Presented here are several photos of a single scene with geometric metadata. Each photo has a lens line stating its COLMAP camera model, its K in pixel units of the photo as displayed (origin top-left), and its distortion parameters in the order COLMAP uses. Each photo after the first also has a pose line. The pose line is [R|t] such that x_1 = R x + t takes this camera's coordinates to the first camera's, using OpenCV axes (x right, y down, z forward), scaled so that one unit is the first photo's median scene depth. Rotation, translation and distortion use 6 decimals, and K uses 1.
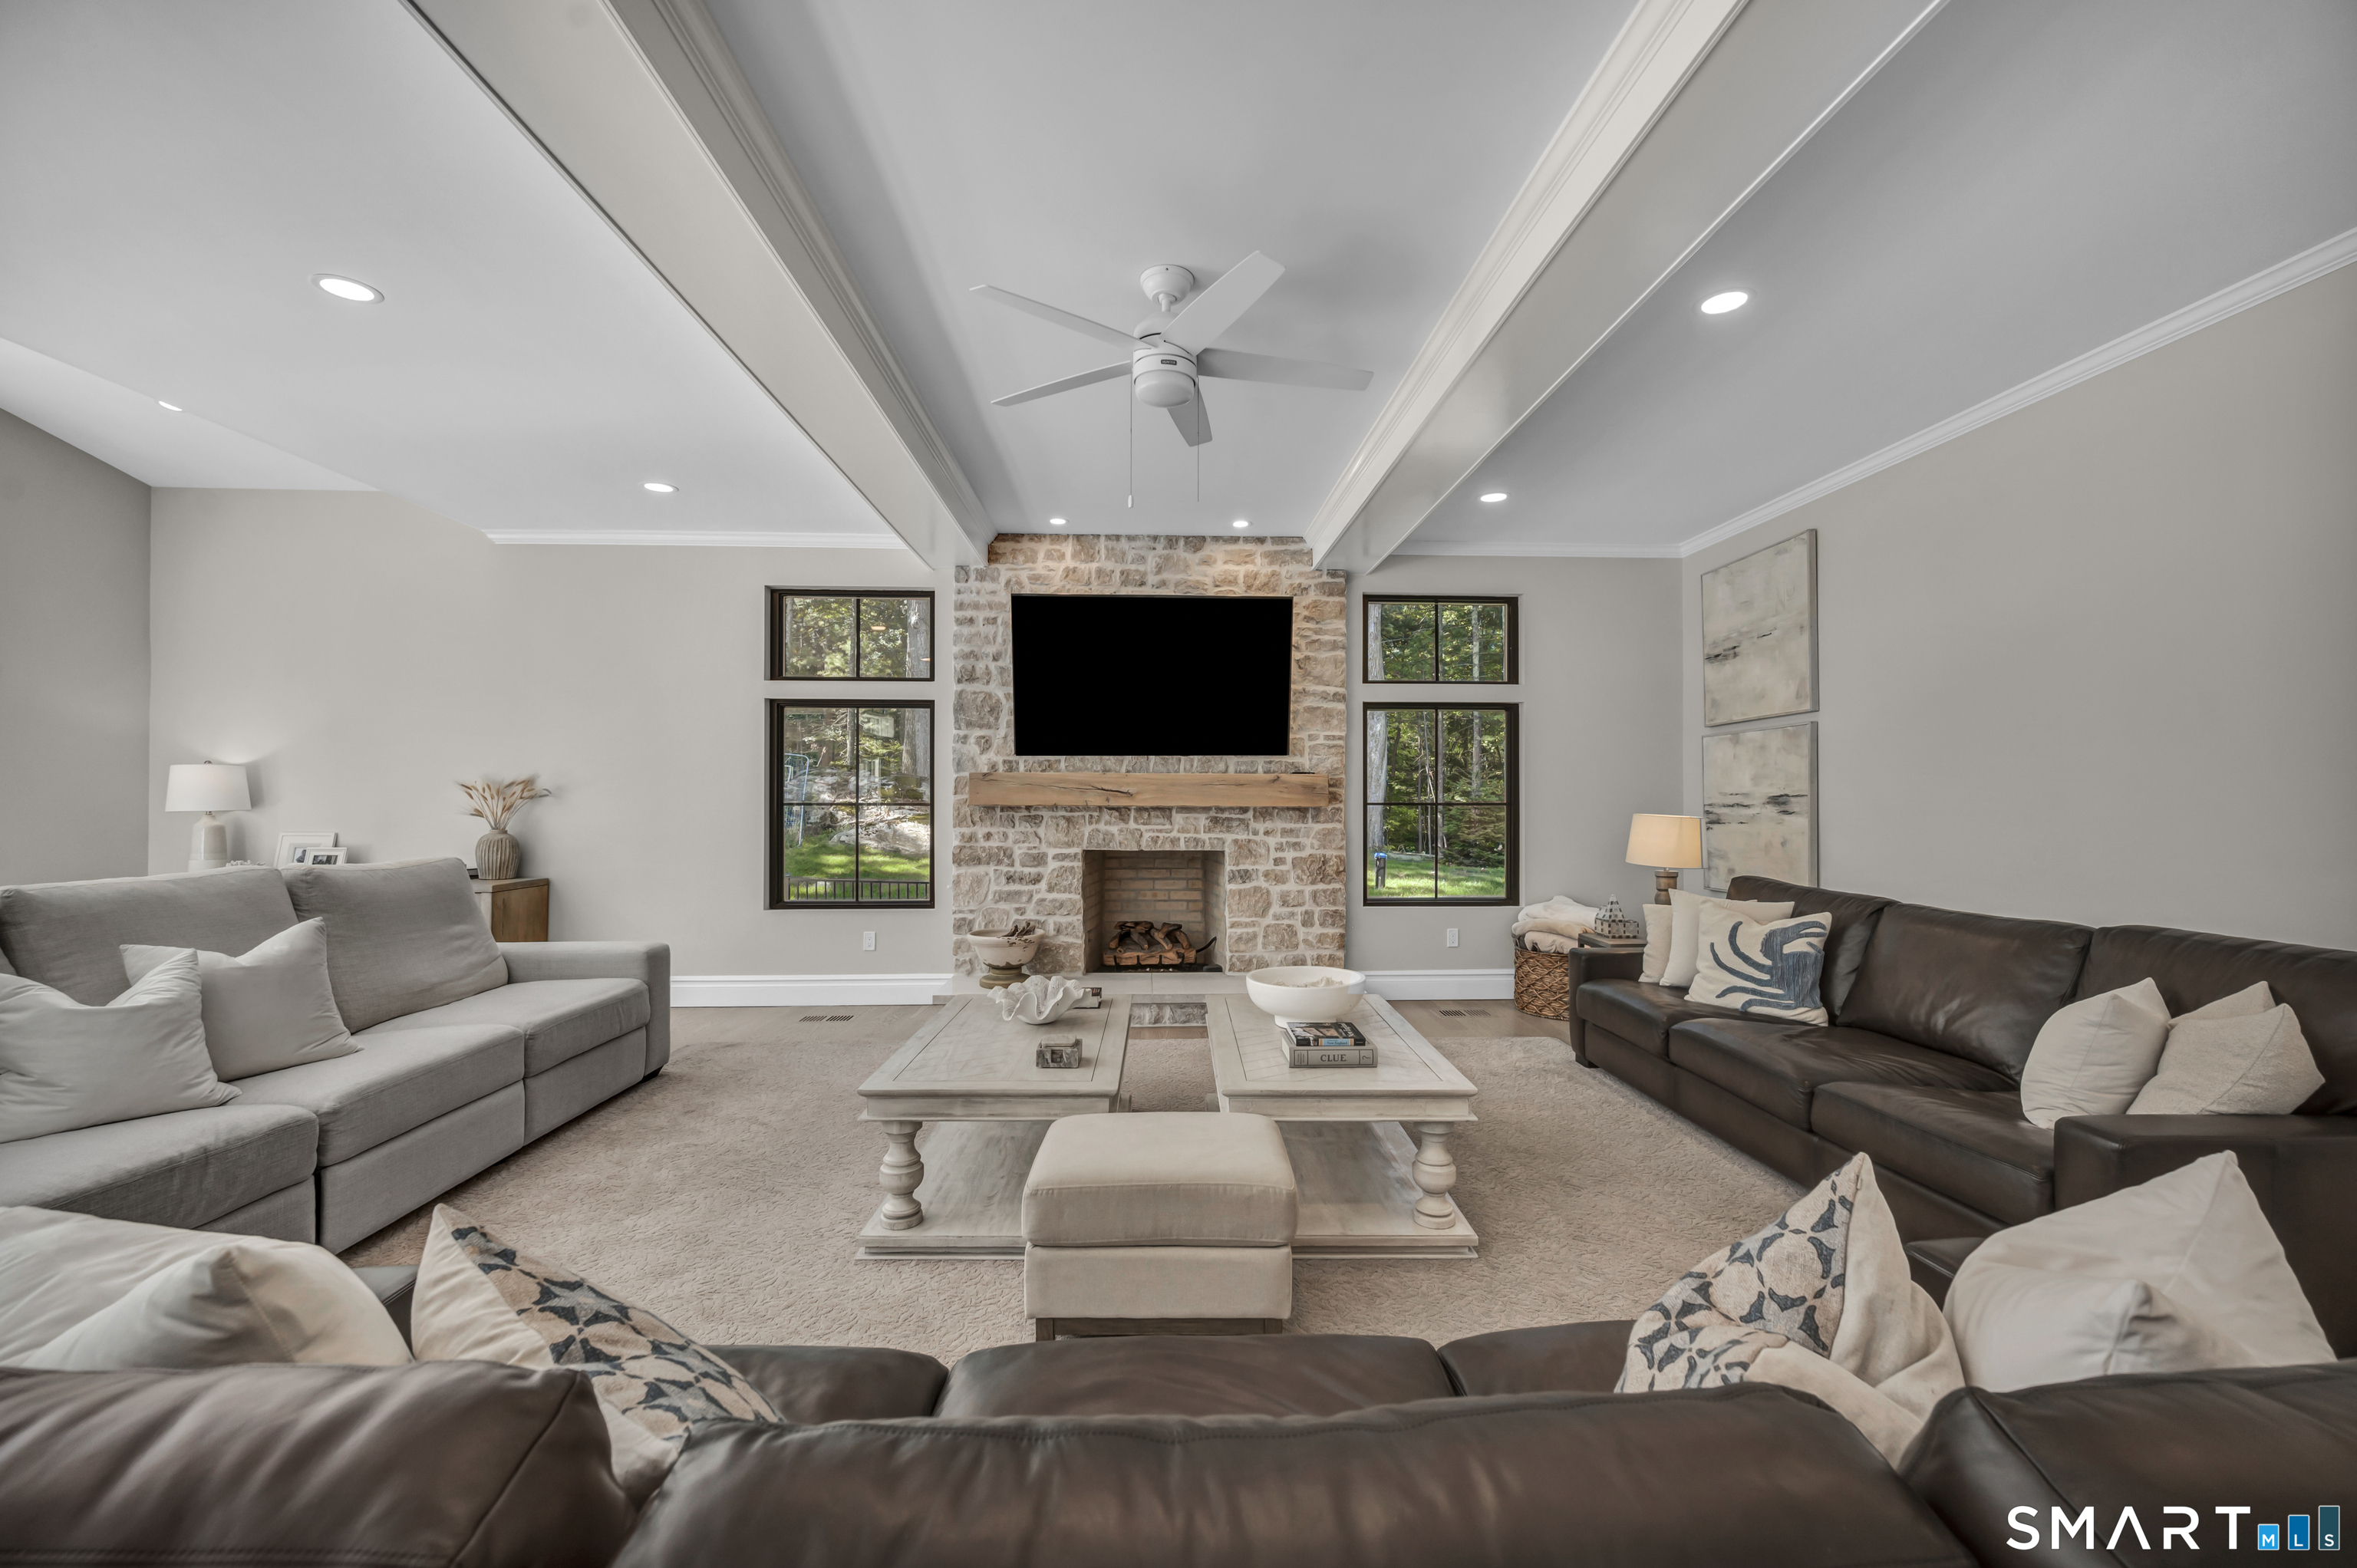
lens RADIAL K [[947.9, 0, 1184.1], [0, 947.9, 793.6], [0, 0, 1]] dist [-0.001161, -0.000393]
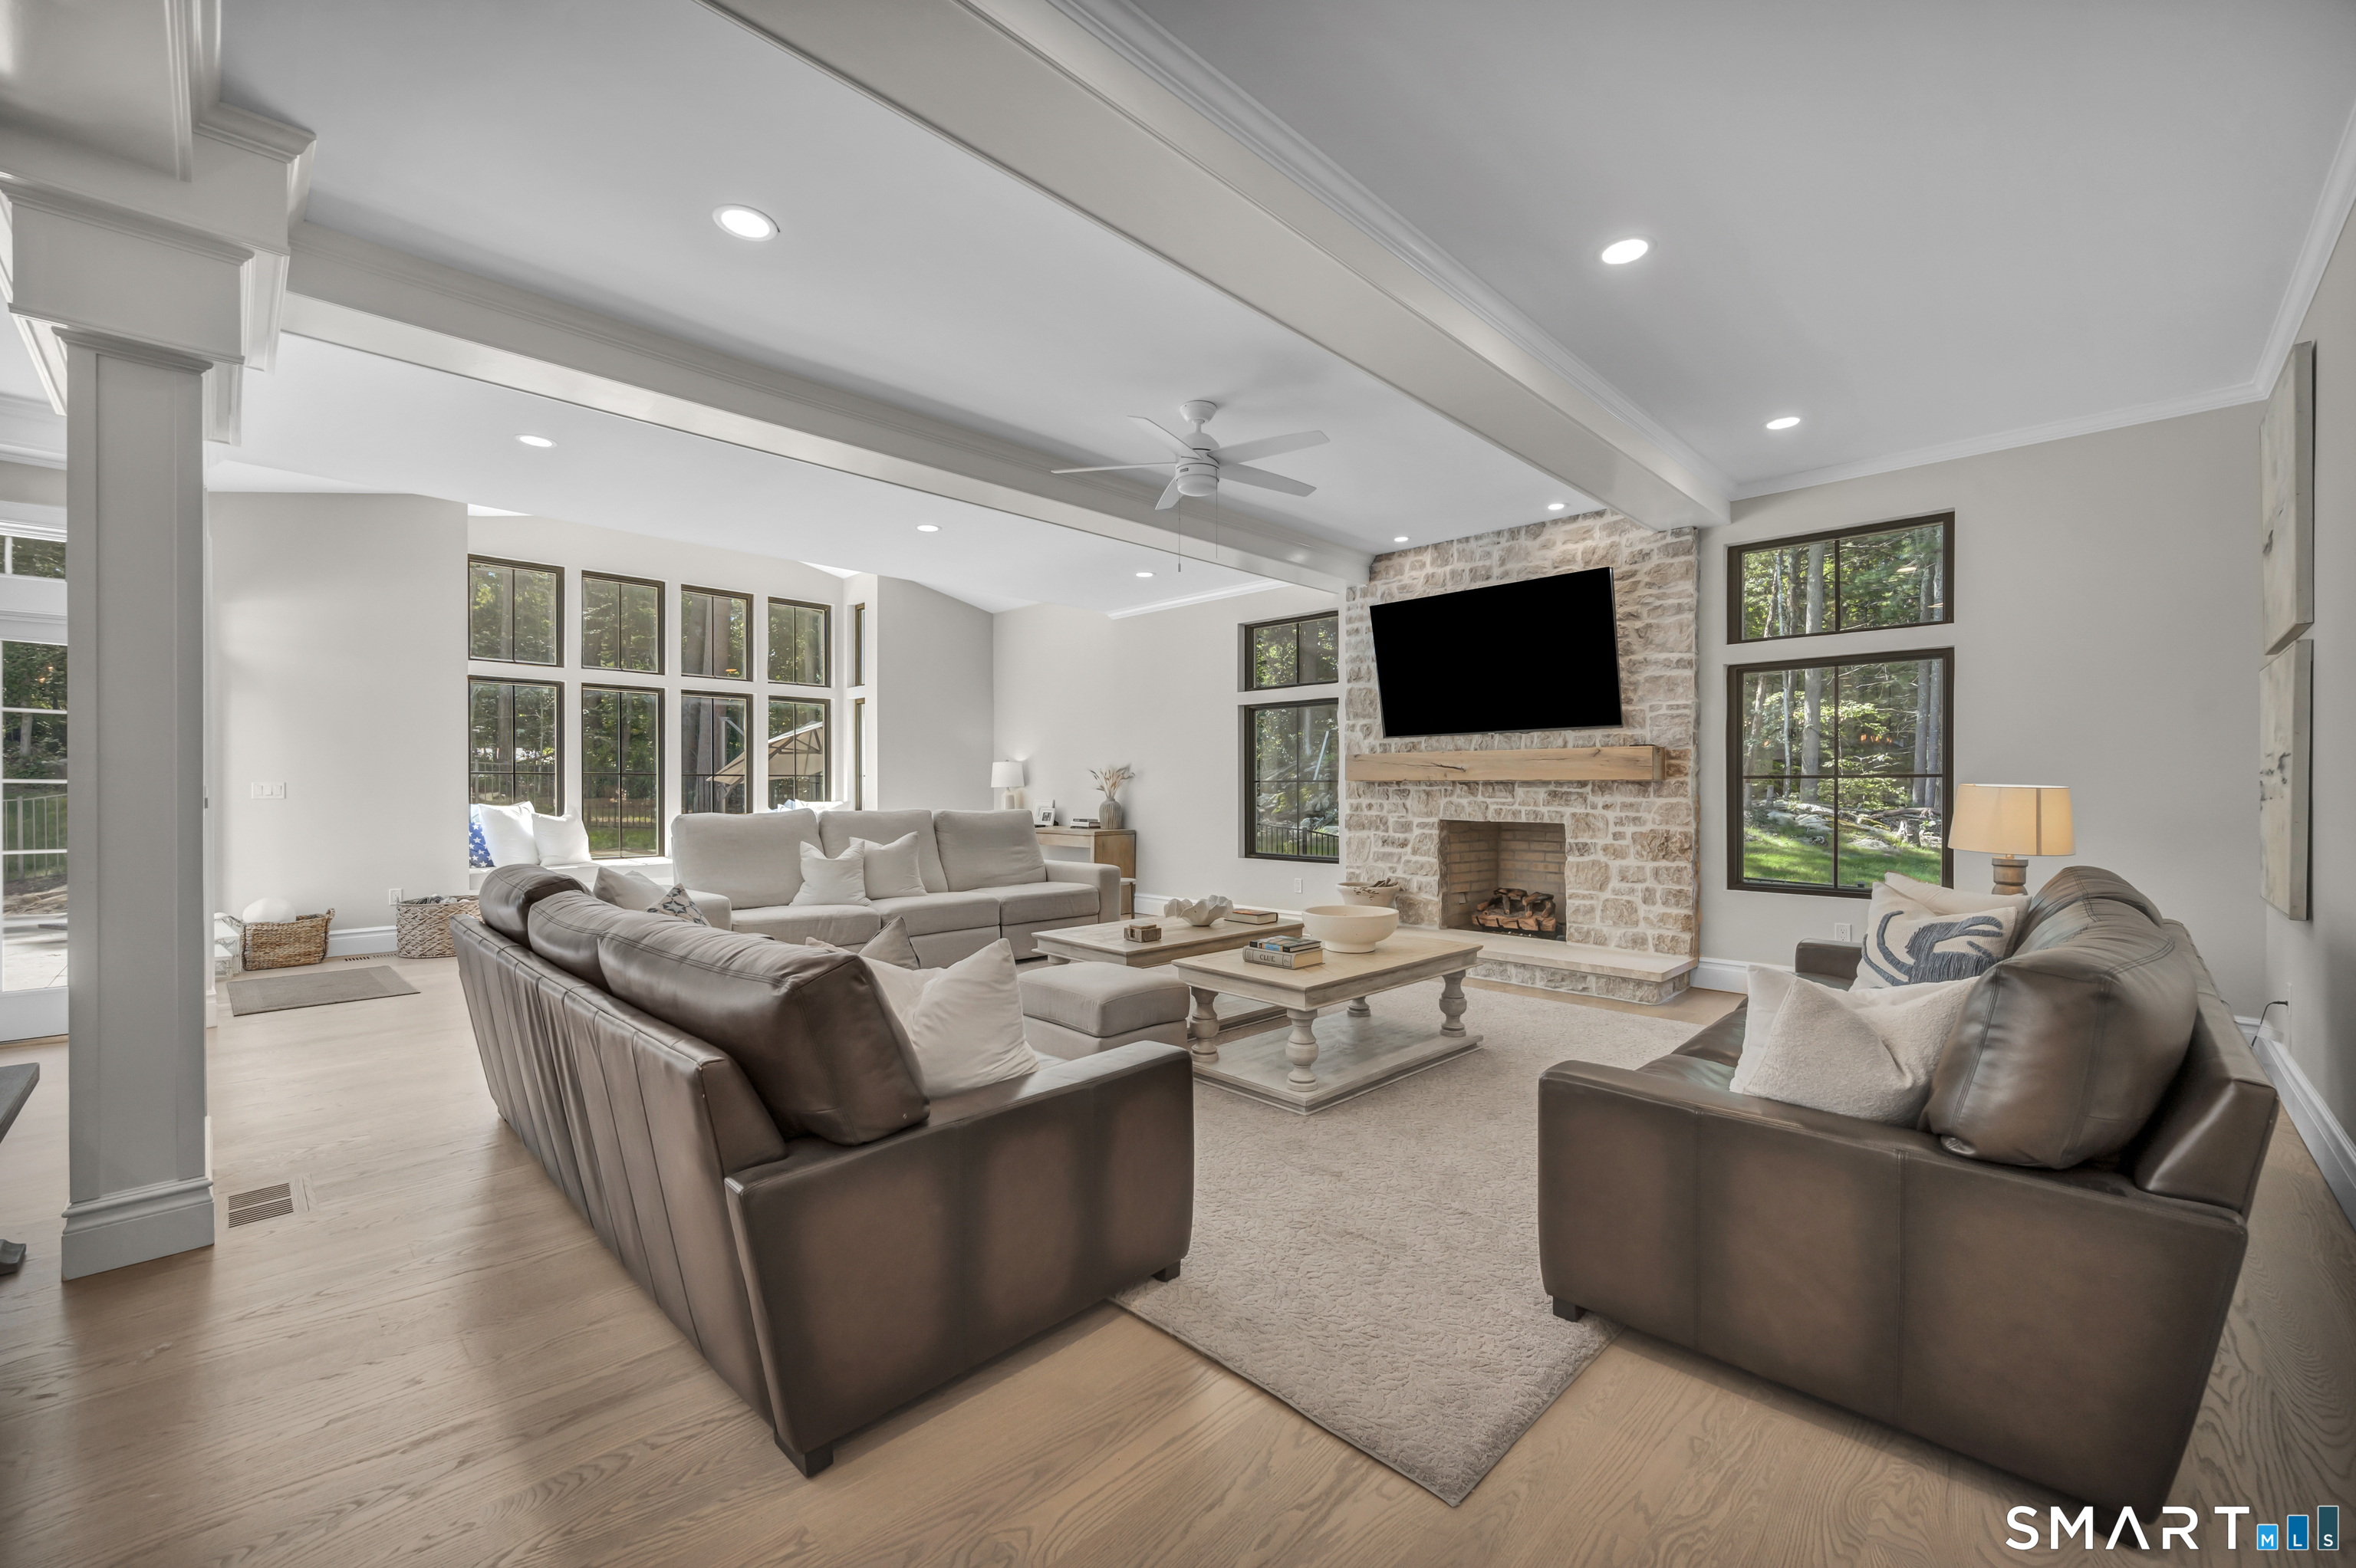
lens RADIAL K [[947.5, 0, 1183.6], [0, 947.5, 793.6], [0, 0, 1]] dist [-0.001161, -0.000393]
pose [[0.681447, 0.002098, -0.731865, 0.516068], [0.007308, 0.999927, 0.009670, 0.014722], [0.731831, -0.011938, 0.681381, -0.003593]]
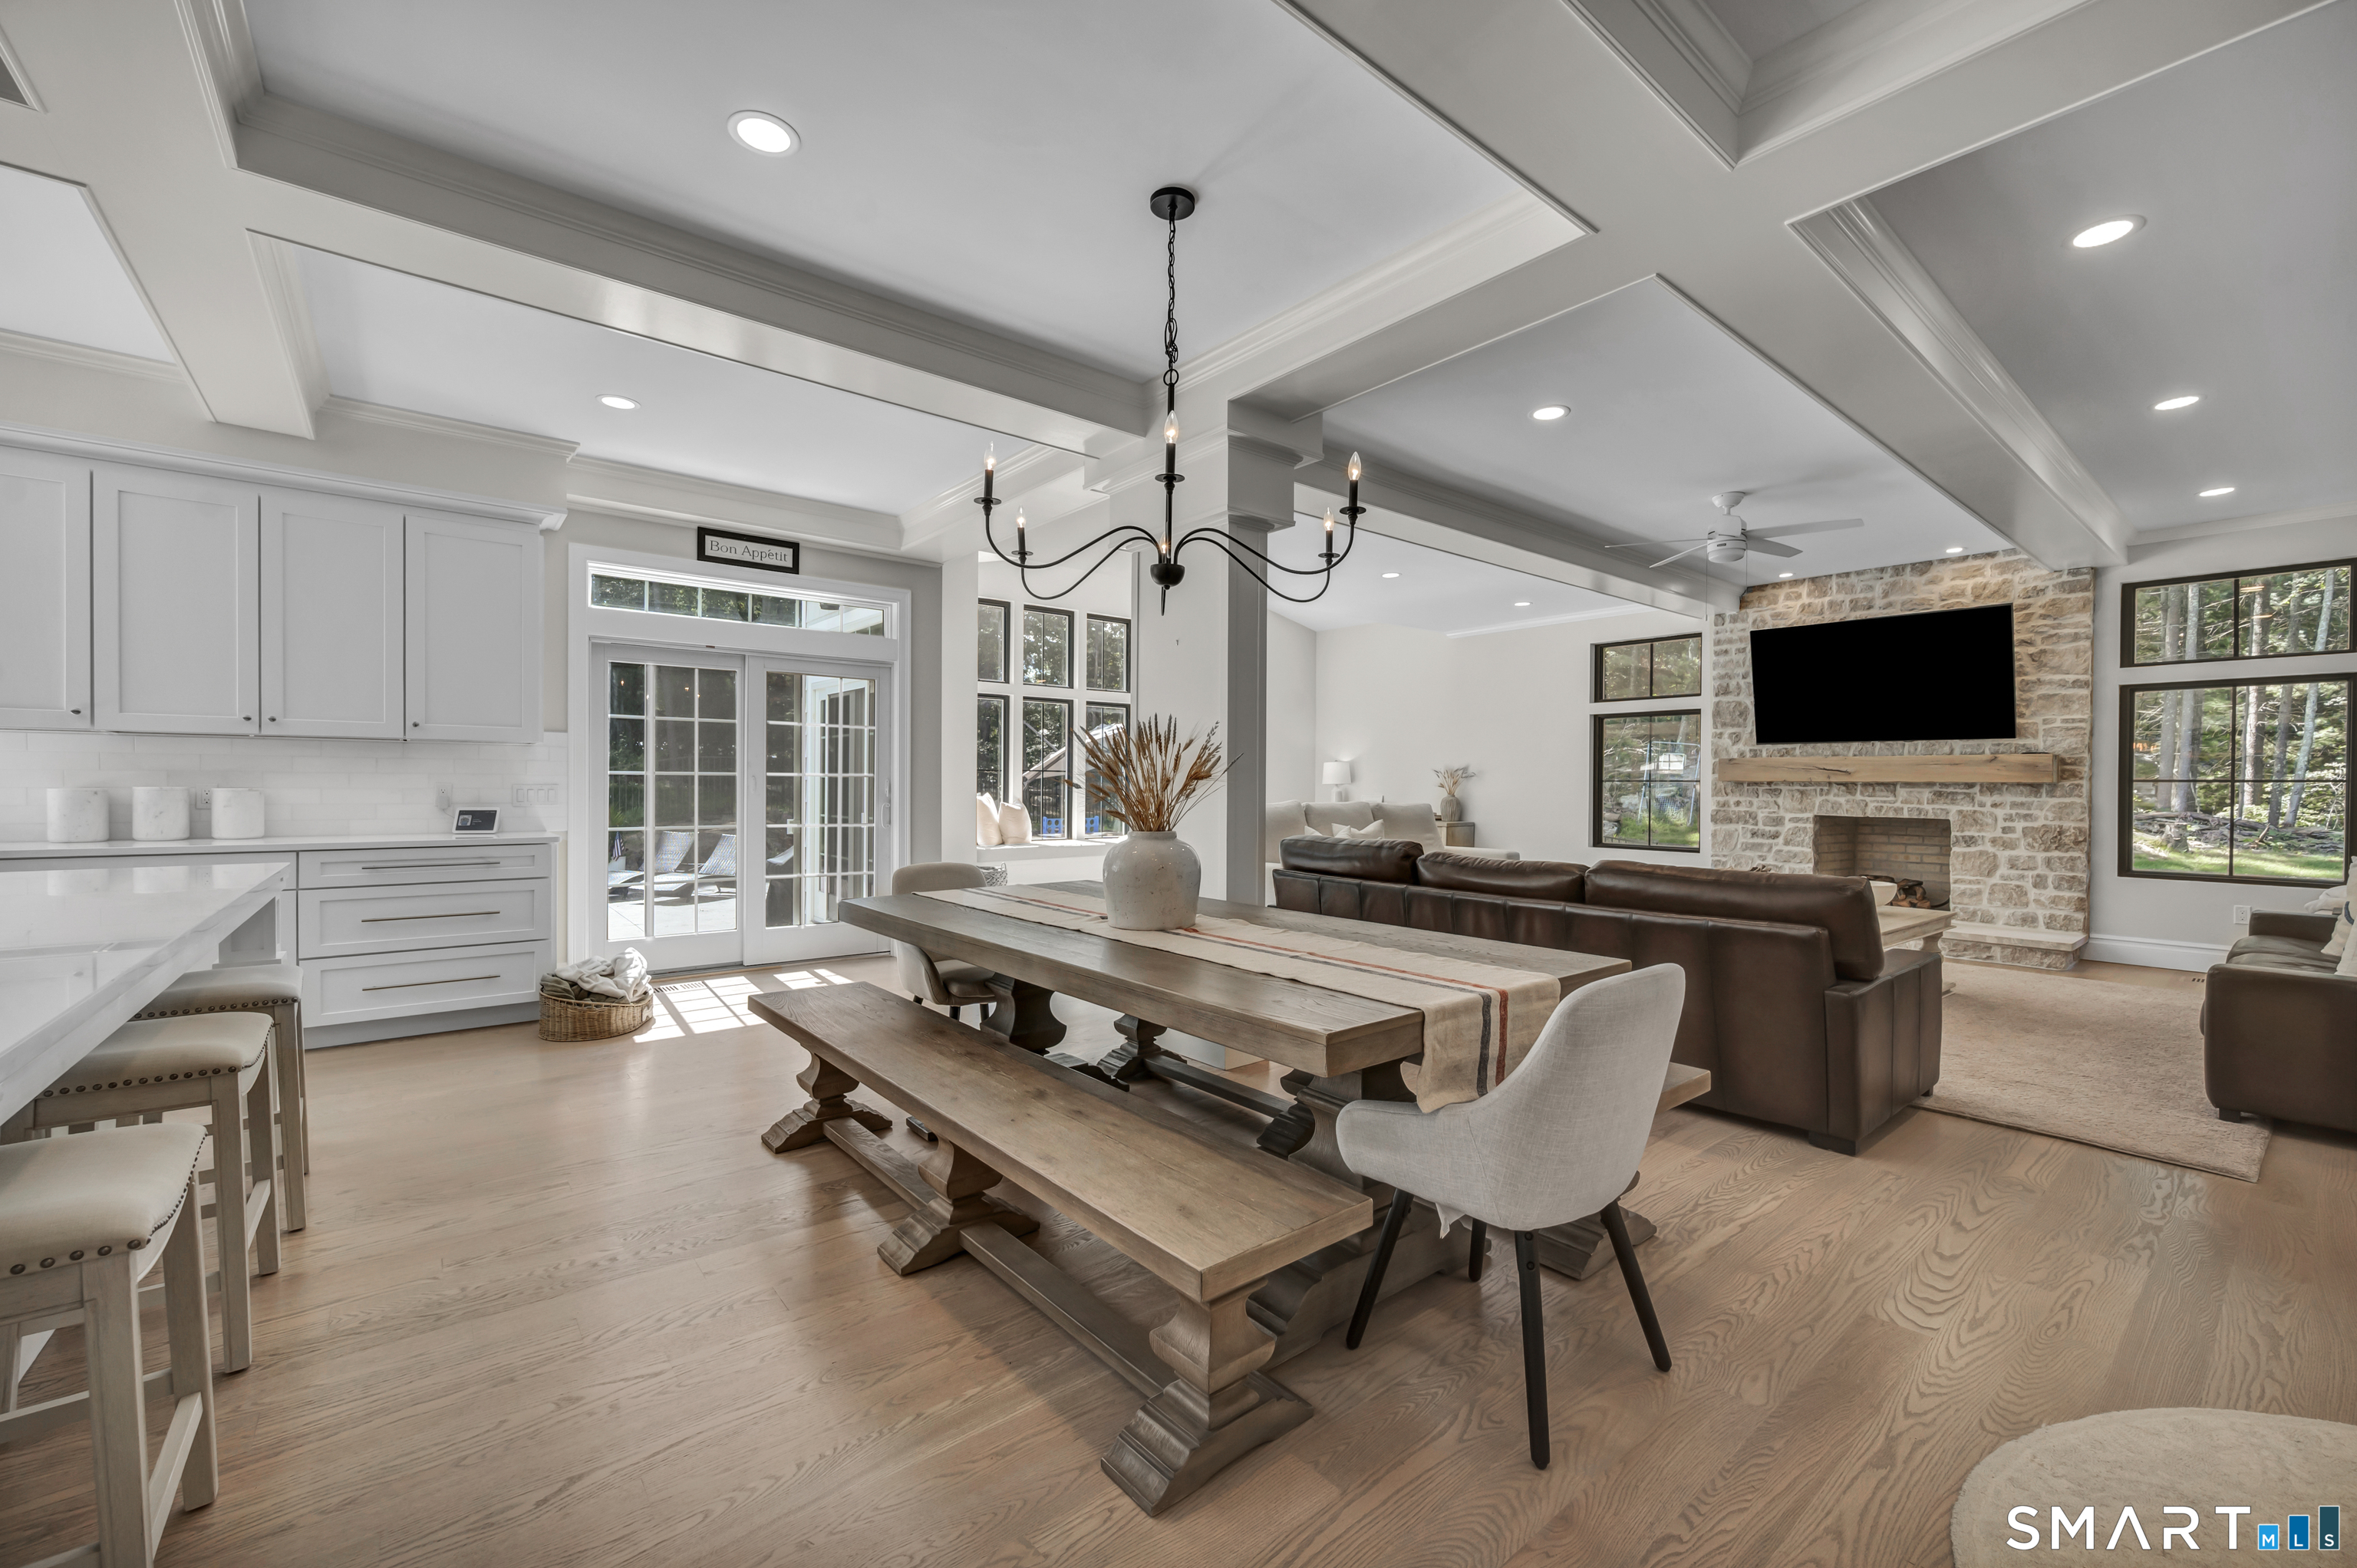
lens RADIAL K [[952.6, 0, 1179.2], [0, 952.6, 794.1], [0, 0, 1]] dist [-0.000662, -0.000383]
pose [[0.595709, 0.010130, -0.803137, 0.432770], [-0.000423, 0.999924, 0.012298, 0.013807], [0.803200, -0.006986, 0.595668, -0.508300]]
